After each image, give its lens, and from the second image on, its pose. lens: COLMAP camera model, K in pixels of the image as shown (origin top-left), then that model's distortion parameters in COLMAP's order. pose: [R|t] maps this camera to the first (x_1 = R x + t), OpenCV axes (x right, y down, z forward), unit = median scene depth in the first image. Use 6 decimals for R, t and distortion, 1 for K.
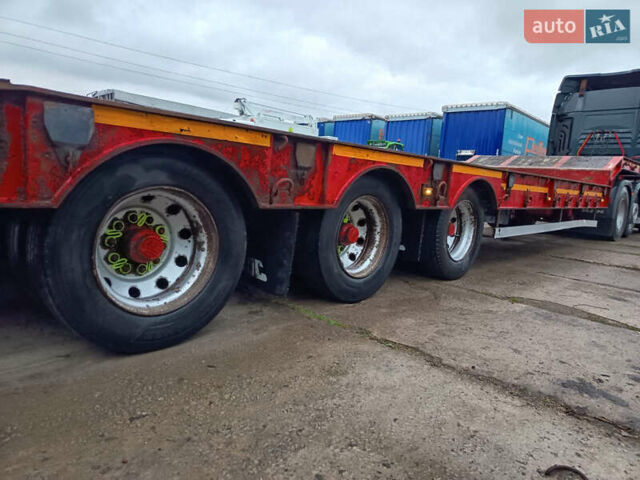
lens RADIAL K [[432.5, 0, 333.5], [0, 432.5, 251.6], [0, 0, 1]] dist [0.019169, -0.015191]
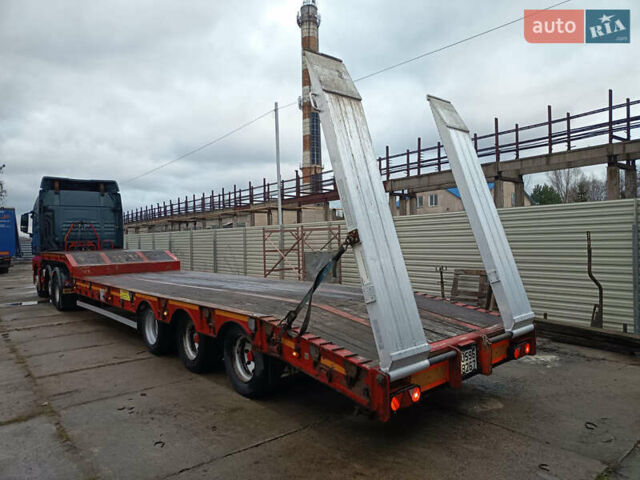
lens RADIAL K [[432.5, 0, 319.6], [0, 432.5, 240.3], [0, 0, 1]] dist [0.019169, -0.015191]
pose [[0.100005, -0.065496, 0.992829, -0.633517], [0.181637, 0.982266, 0.046503, -0.155003], [-0.978267, 0.175684, 0.110128, 0.157139]]
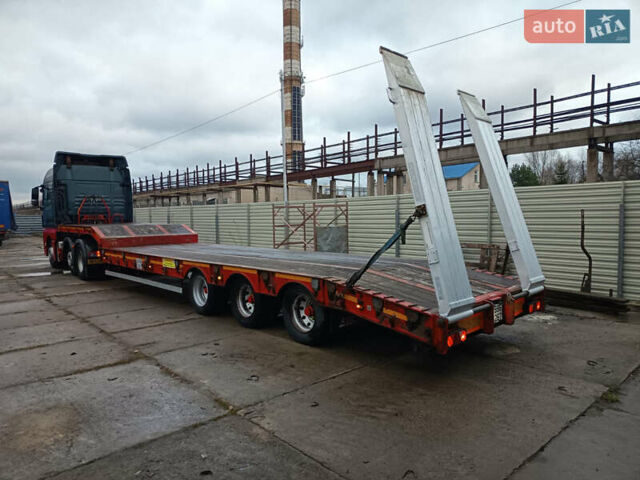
lens RADIAL K [[432.5, 0, 314.6], [0, 432.5, 235.8], [0, 0, 1]] dist [0.019169, -0.015191]
pose [[0.061496, -0.108013, 0.992246, -0.716249], [0.170608, 0.980634, 0.096176, -0.169929], [-0.983418, 0.163370, 0.078733, 0.230757]]
